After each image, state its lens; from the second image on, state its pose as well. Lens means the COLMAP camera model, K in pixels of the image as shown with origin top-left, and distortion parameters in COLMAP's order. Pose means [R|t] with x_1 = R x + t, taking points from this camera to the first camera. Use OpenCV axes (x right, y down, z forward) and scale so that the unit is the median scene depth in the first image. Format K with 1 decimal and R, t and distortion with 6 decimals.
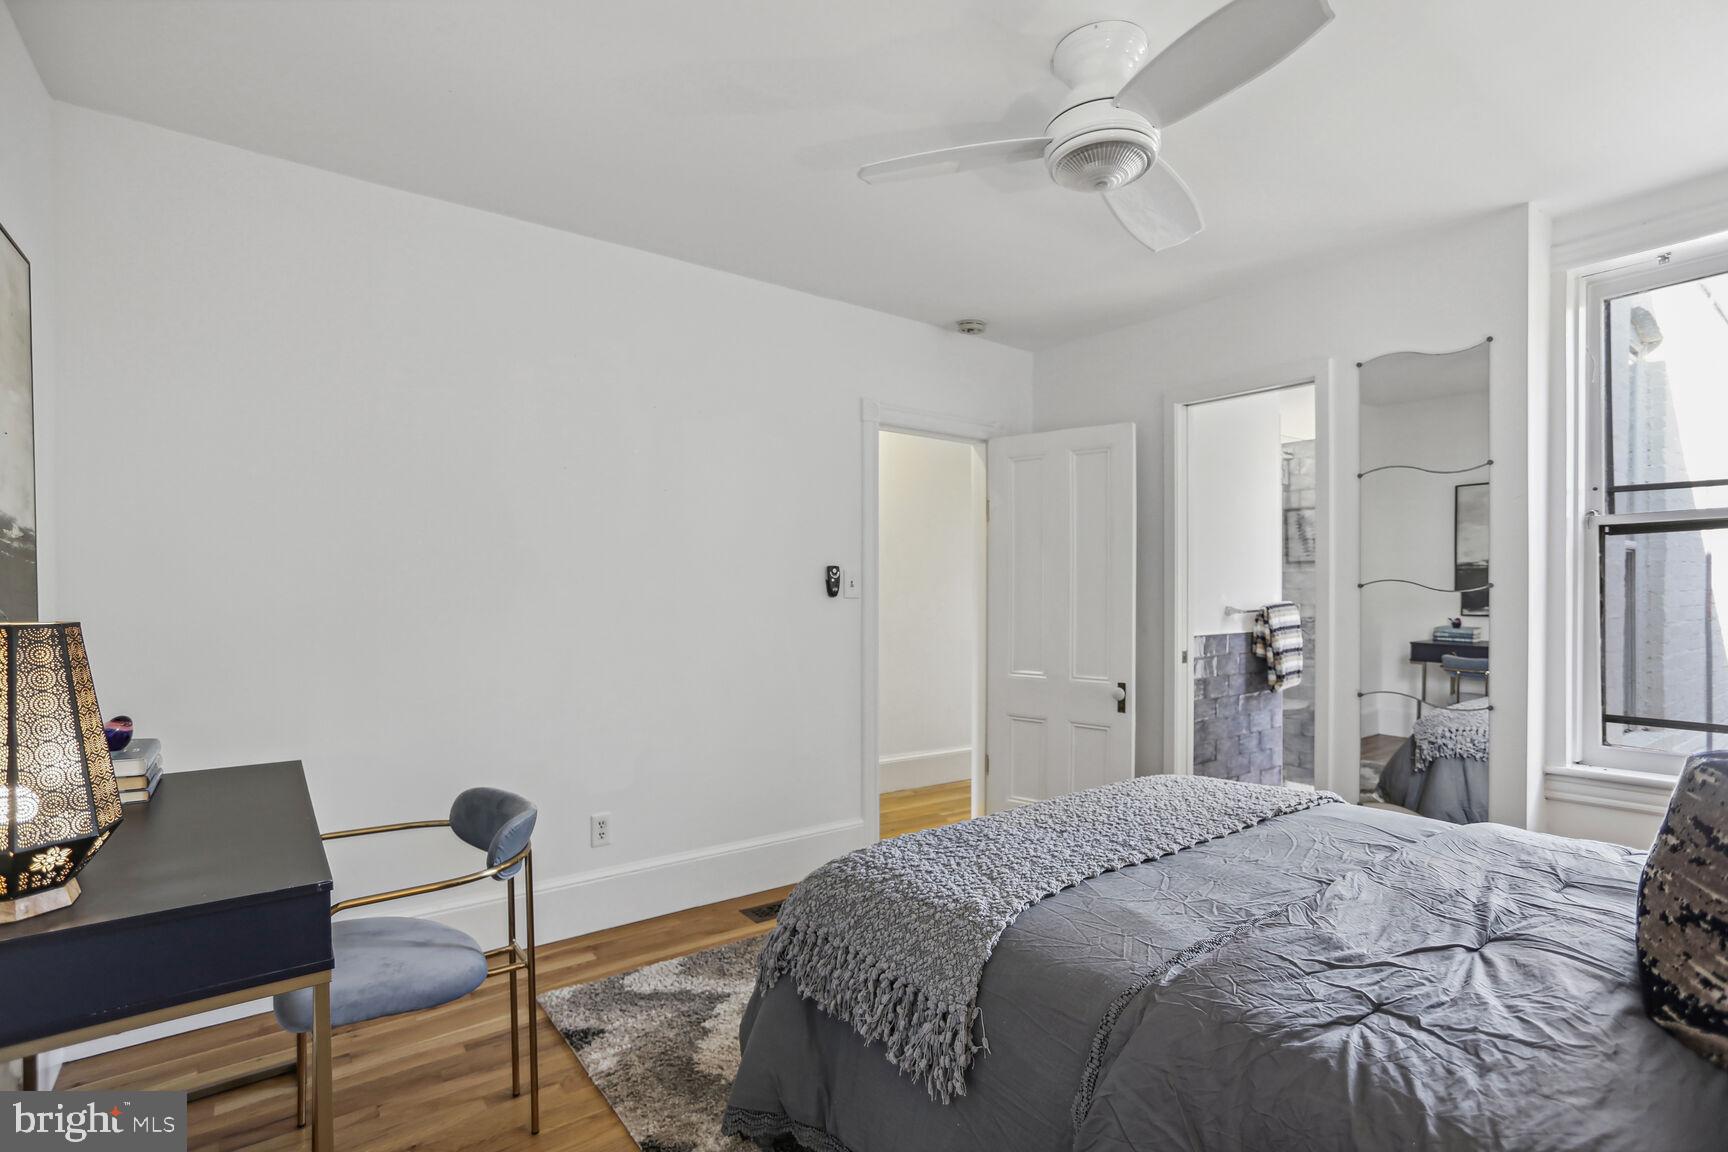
lens RADIAL K [[830.3, 0, 856.5], [0, 830.3, 568.7], [0, 0, 1]] dist [-0.024533, 0.000861]
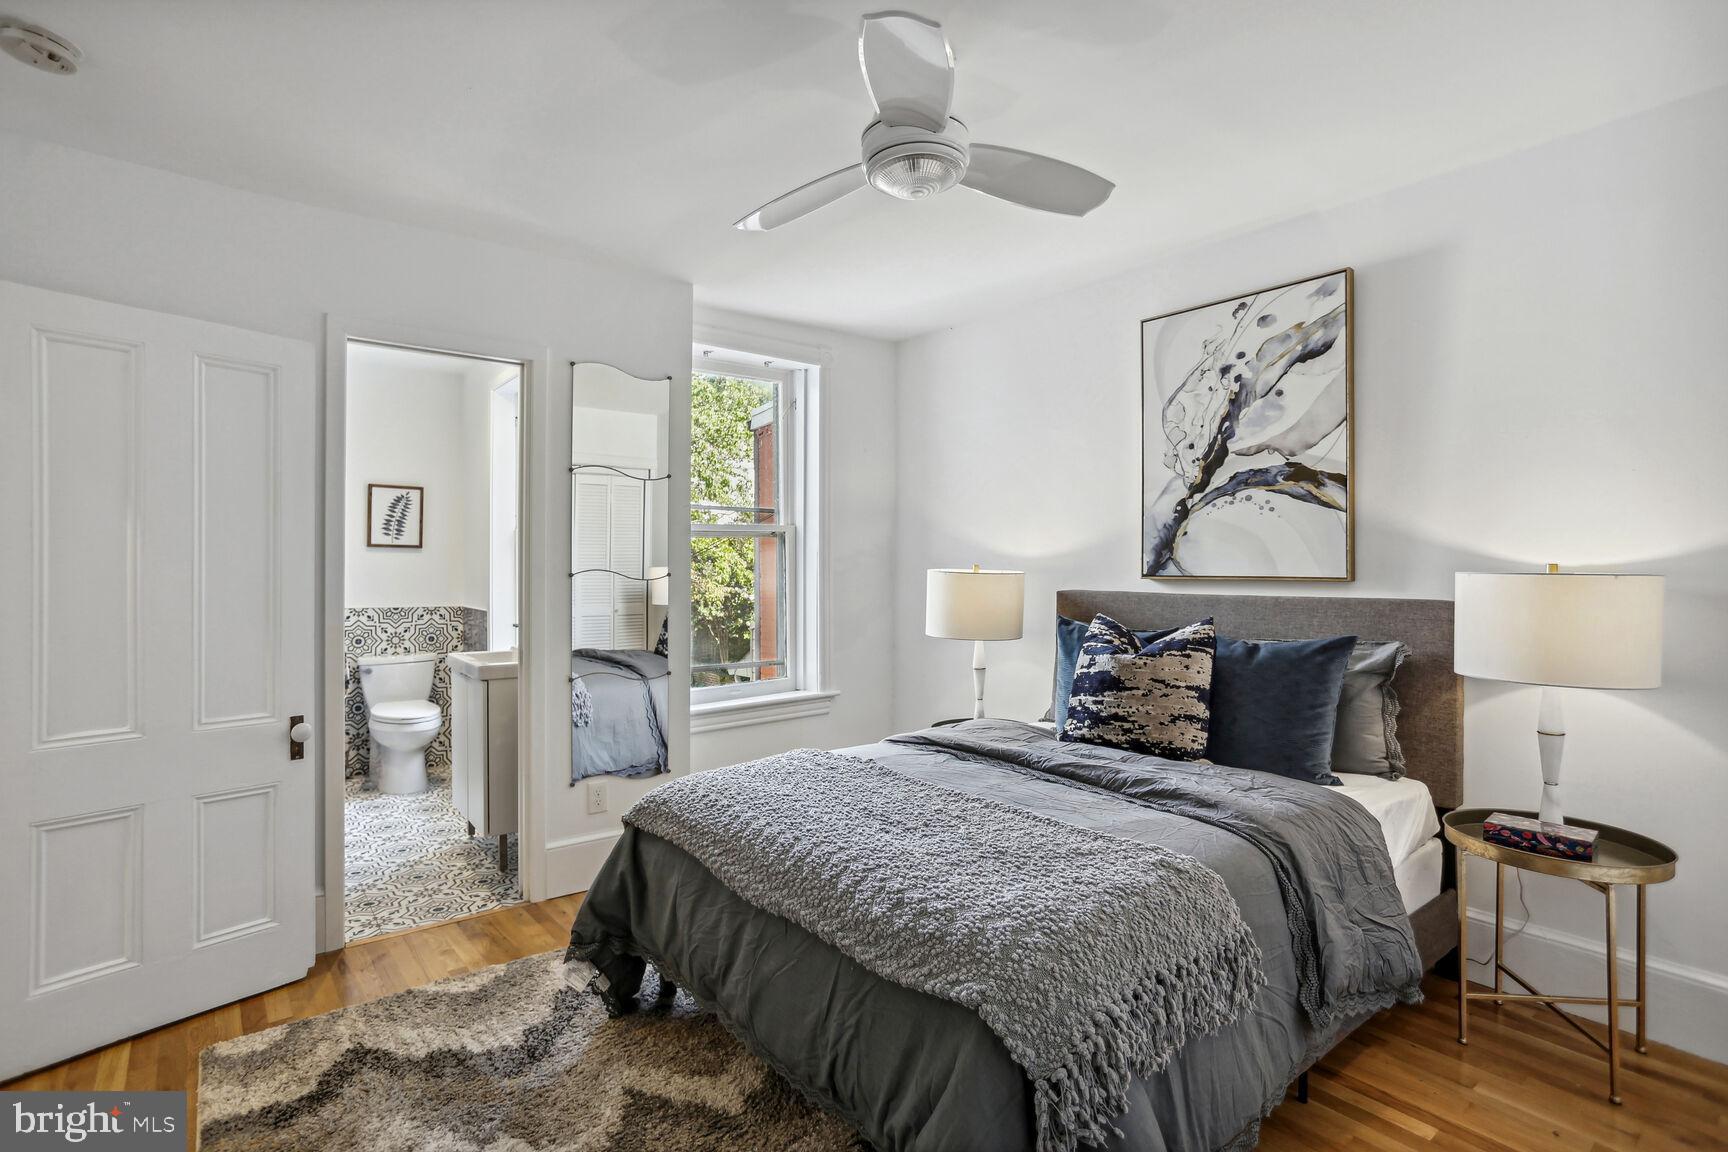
lens RADIAL K [[830.3, 0, 856.5], [0, 830.3, 568.7], [0, 0, 1]] dist [-0.024533, 0.000861]
pose [[-0.034676, 0.001898, 0.999397, -0.376058], [-0.017897, 0.999837, -0.002520, 0.008031], [-0.999238, -0.017974, -0.034636, 0.555166]]
